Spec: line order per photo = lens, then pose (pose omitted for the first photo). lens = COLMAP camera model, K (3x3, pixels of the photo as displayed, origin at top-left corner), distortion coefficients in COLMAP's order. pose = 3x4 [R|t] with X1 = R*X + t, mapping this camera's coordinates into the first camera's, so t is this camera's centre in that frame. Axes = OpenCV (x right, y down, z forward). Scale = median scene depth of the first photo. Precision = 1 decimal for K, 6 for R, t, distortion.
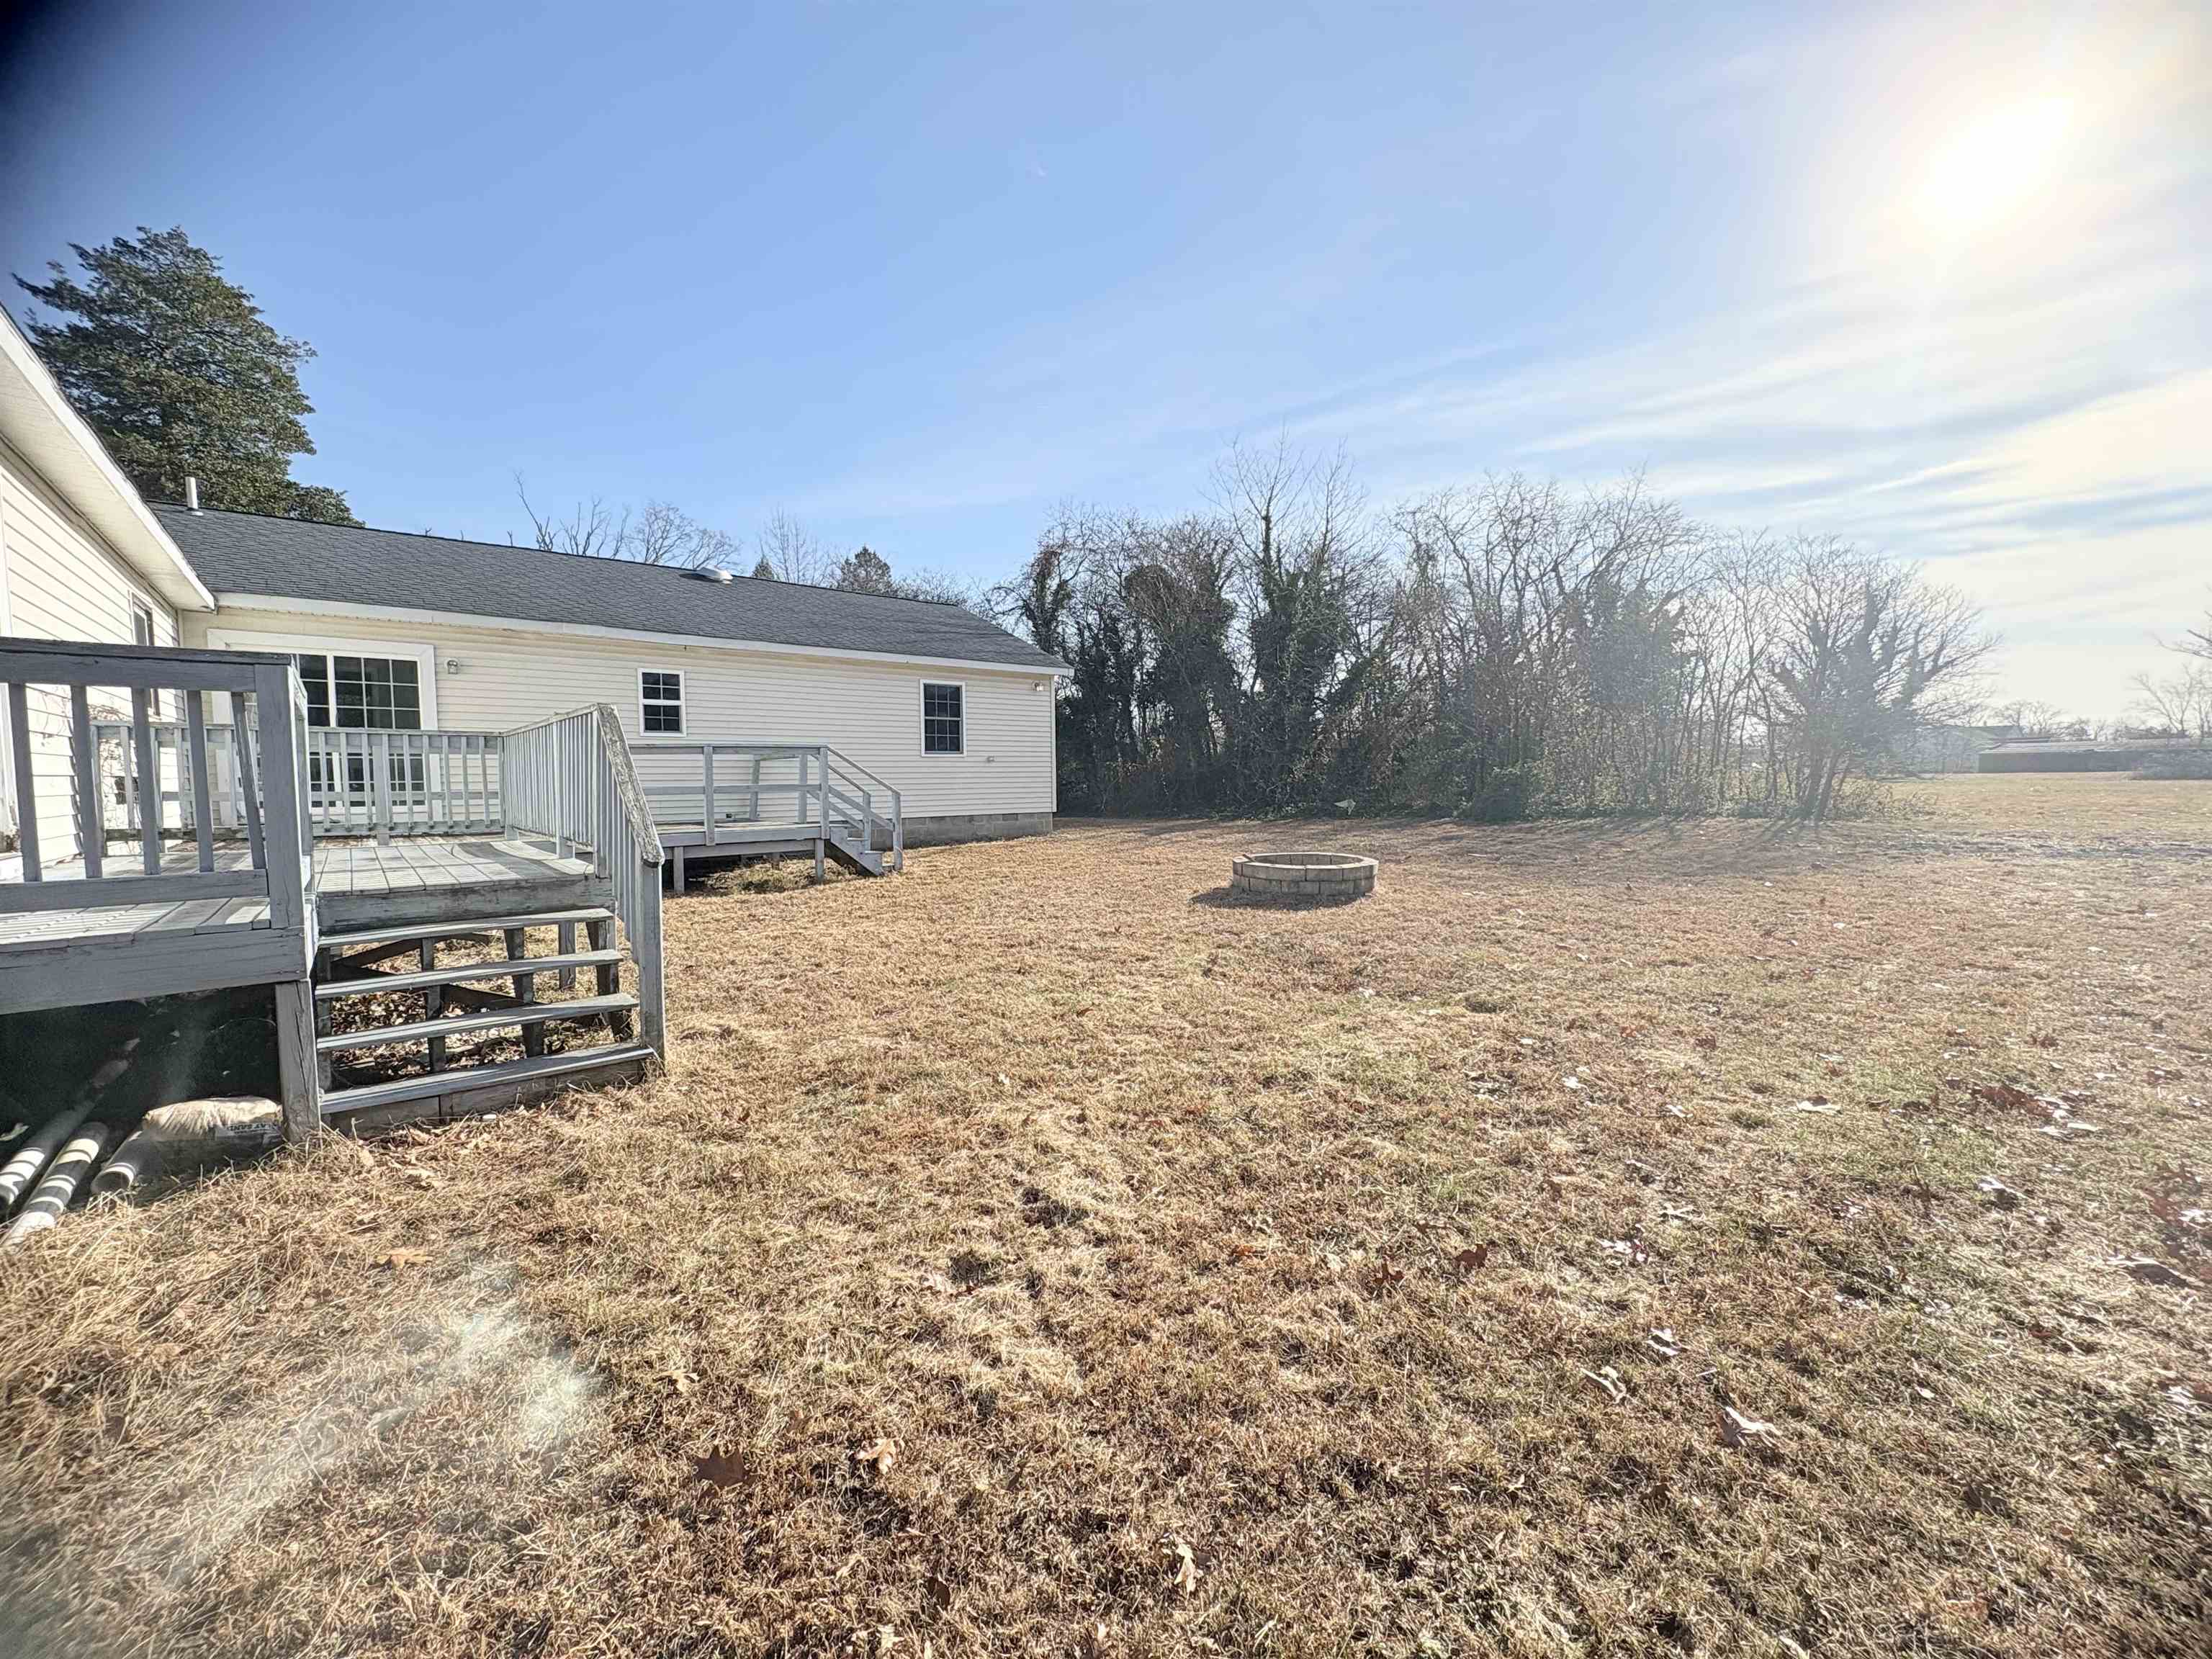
lens RADIAL K [[882.5, 0, 1107.4], [0, 882.5, 822.8], [0, 0, 1]] dist [0.000379, 0.000117]
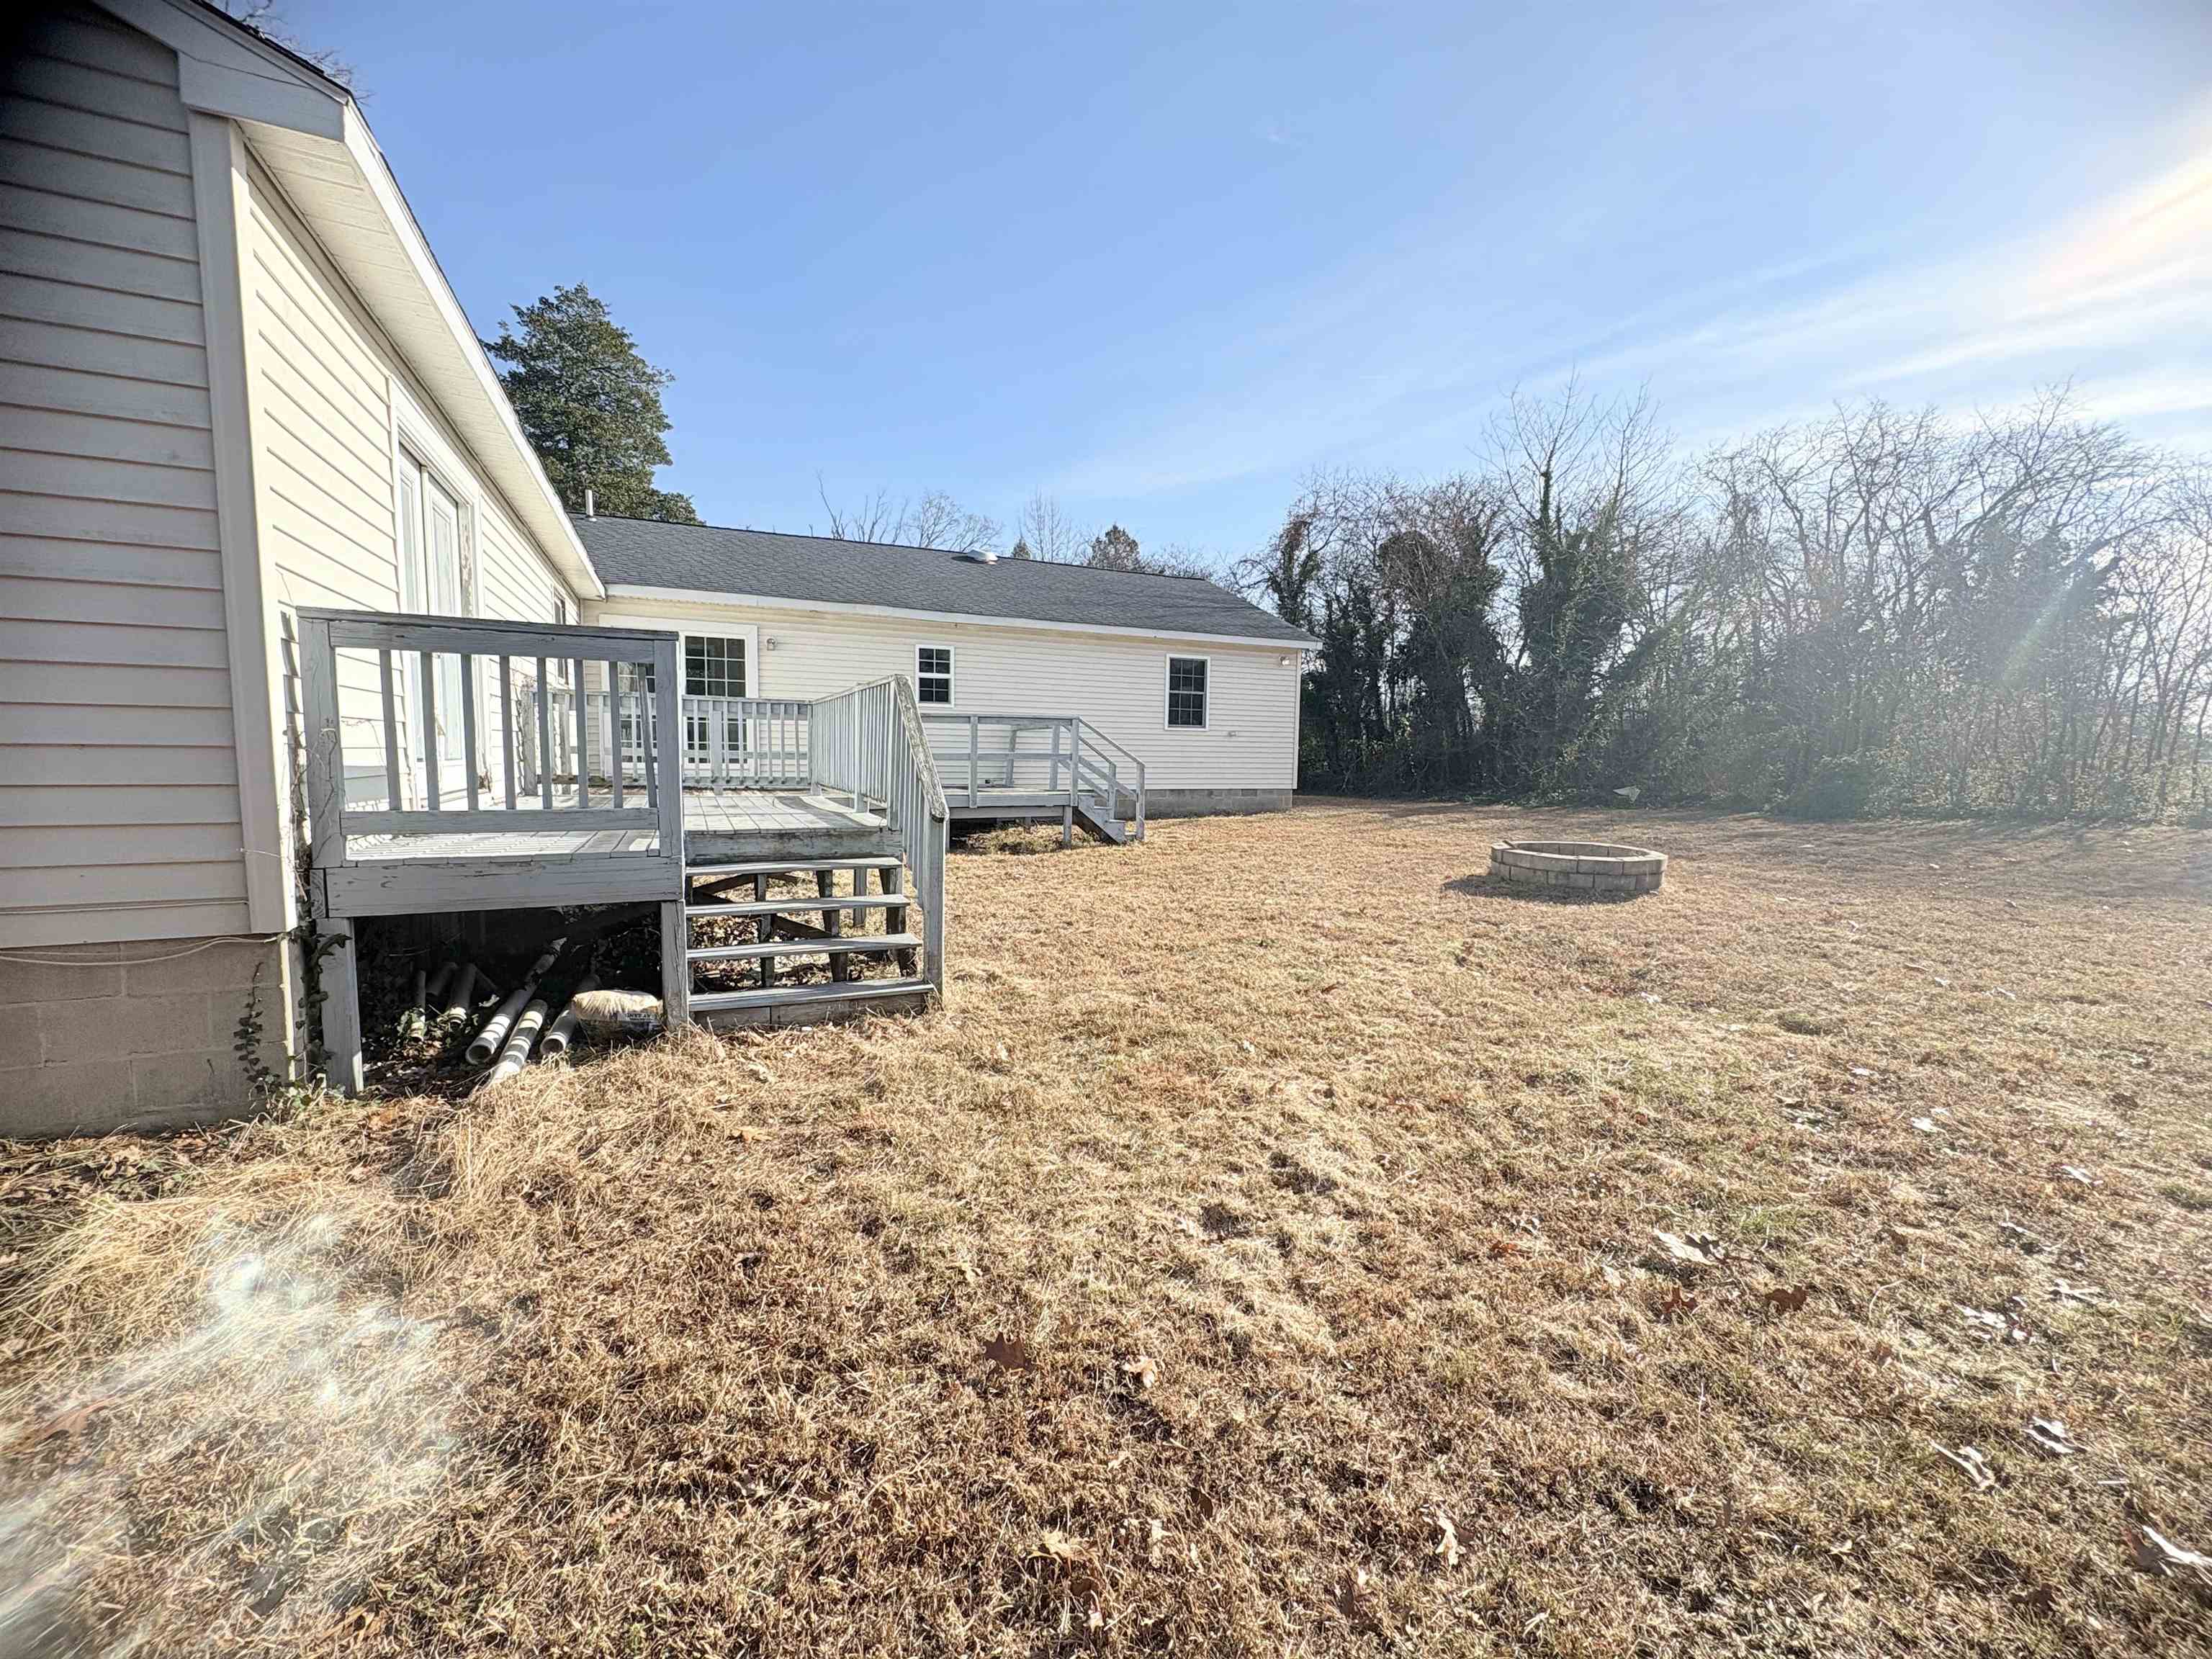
lens RADIAL K [[882.5, 0, 1106.5], [0, 882.5, 825.8], [0, 0, 1]] dist [0.000379, 0.000117]
pose [[0.964775, 0.046534, -0.258929, -0.022083], [-0.038613, 0.998620, 0.035597, 0.006460], [0.260228, -0.024345, 0.965240, -0.014700]]
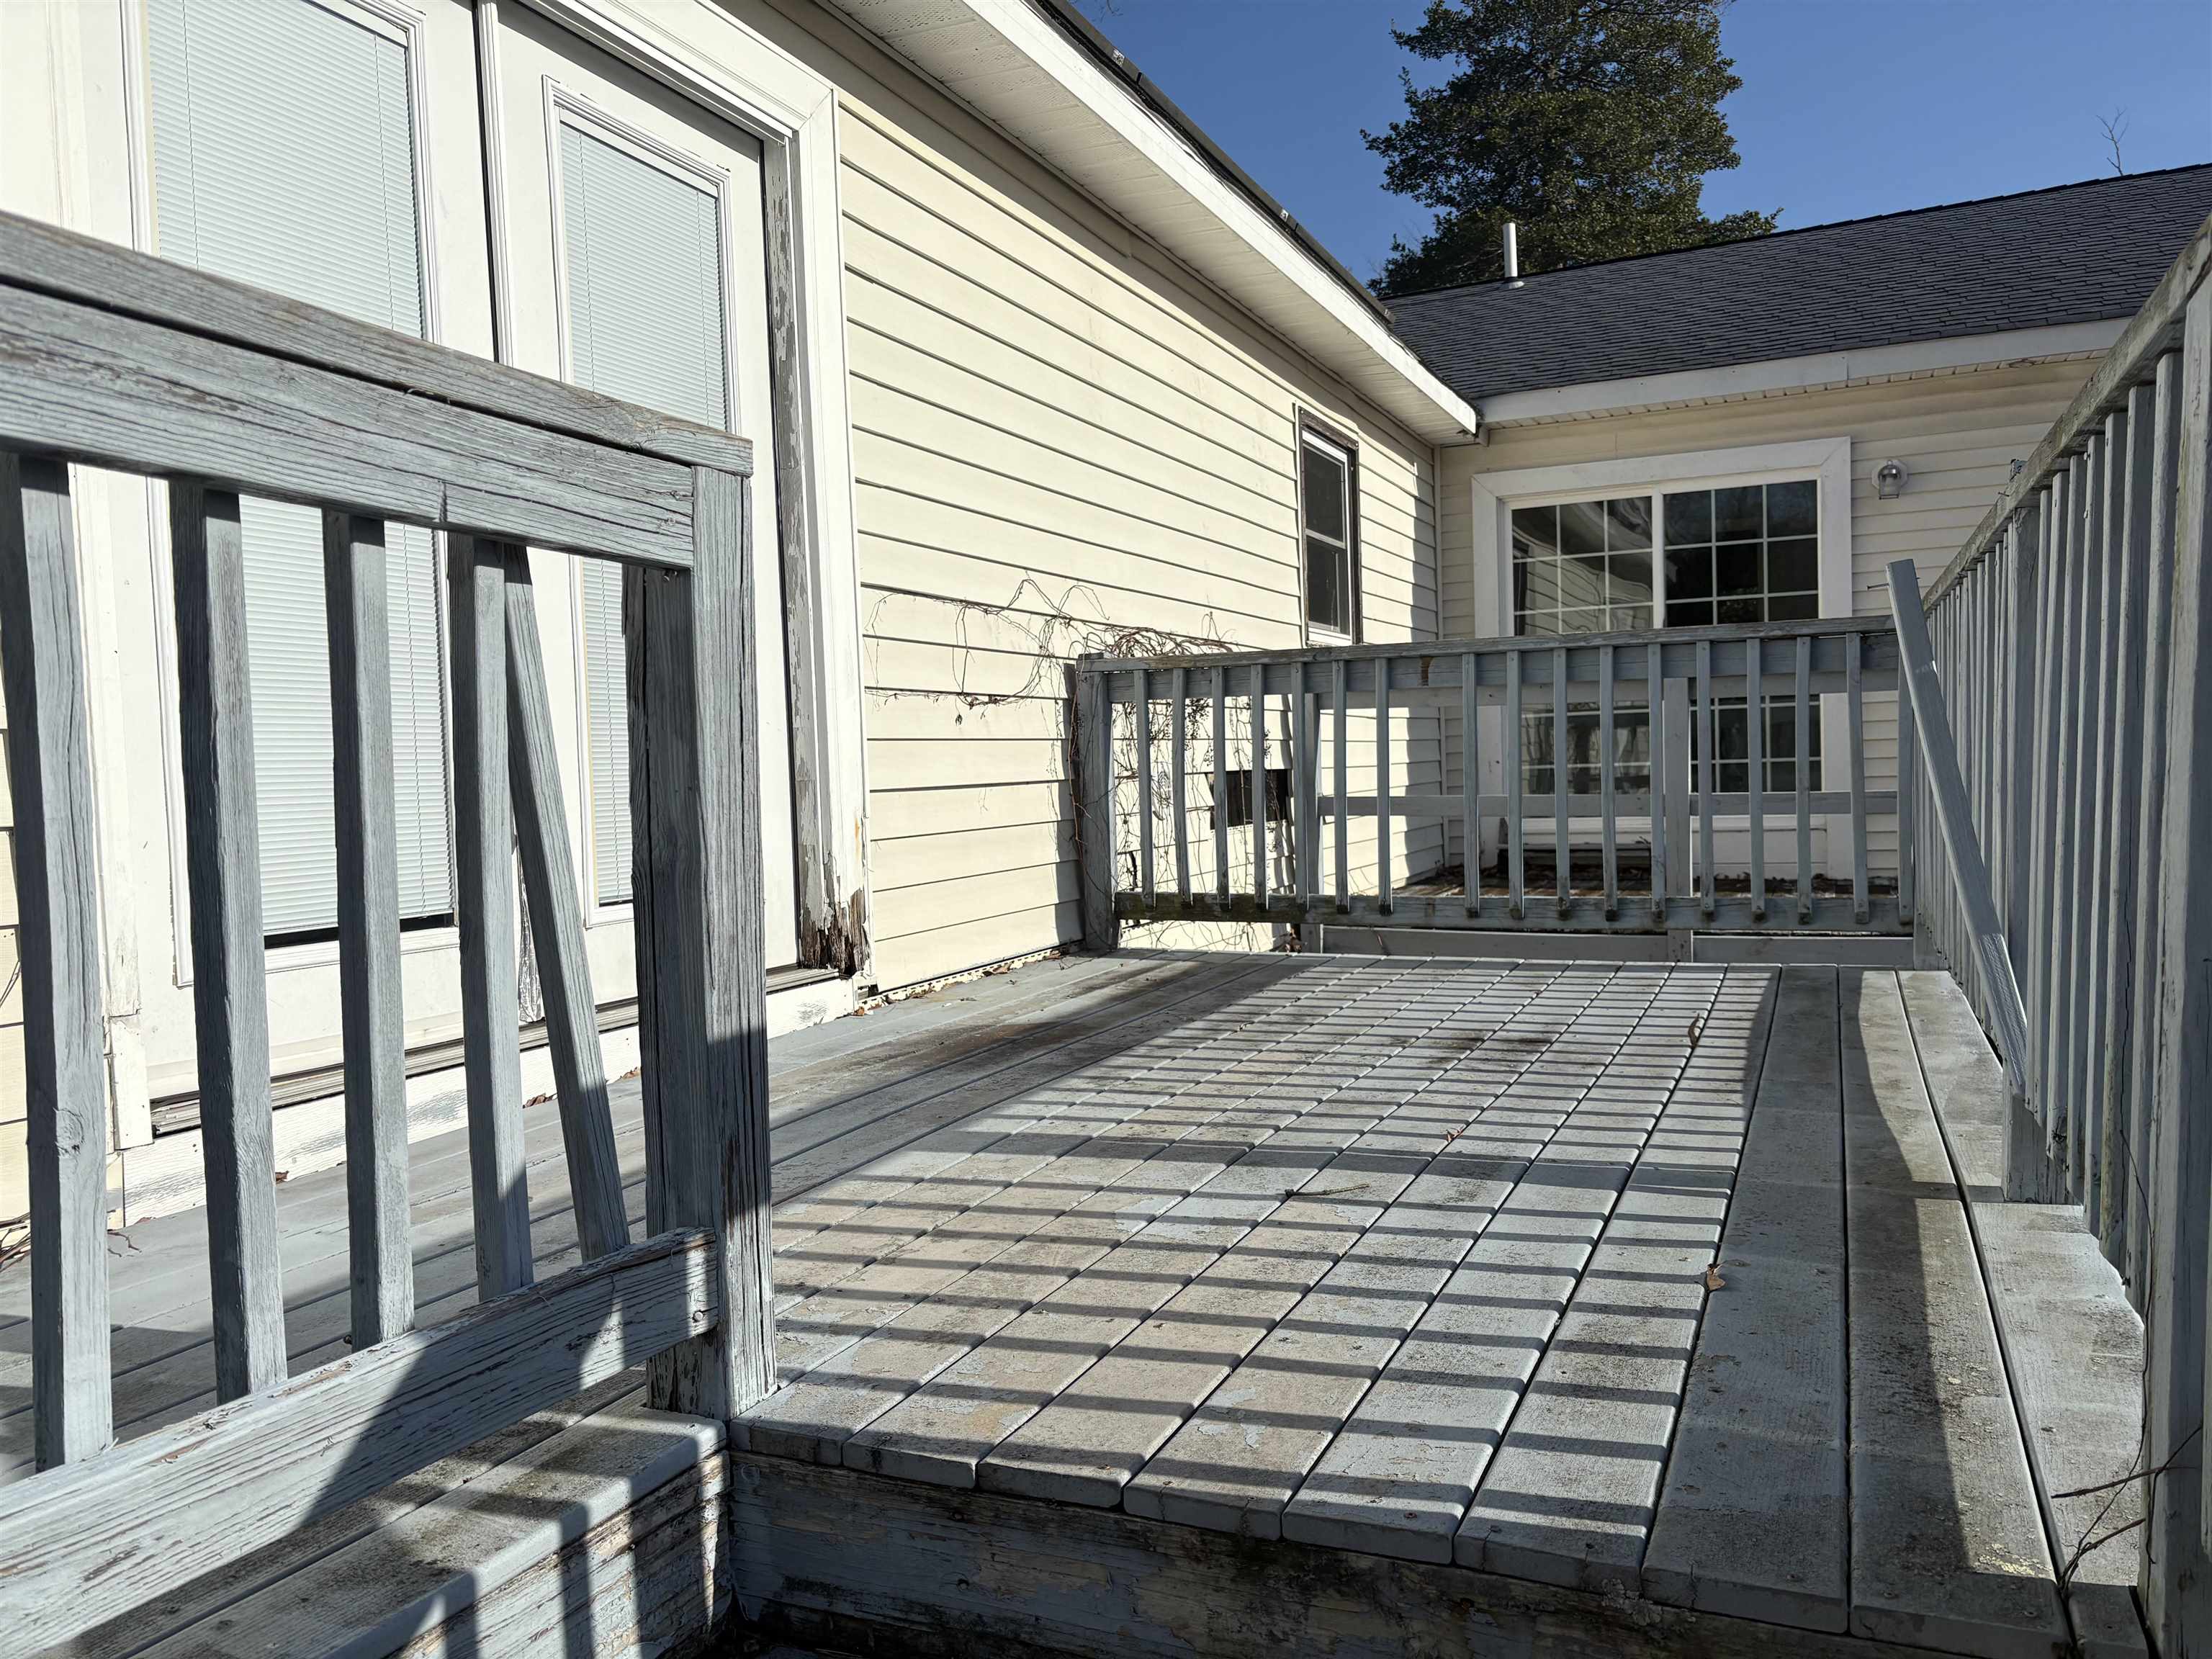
lens RADIAL K [[1722.0, 0, 1104.5], [0, 1722.0, 830.2], [0, 0, 1]] dist [0.010416, 0.005254]
pose [[0.440248, 0.019526, -0.897664, -0.477172], [-0.019502, 0.999736, 0.012181, -0.049588], [0.897665, 0.012144, 0.440512, 0.842044]]
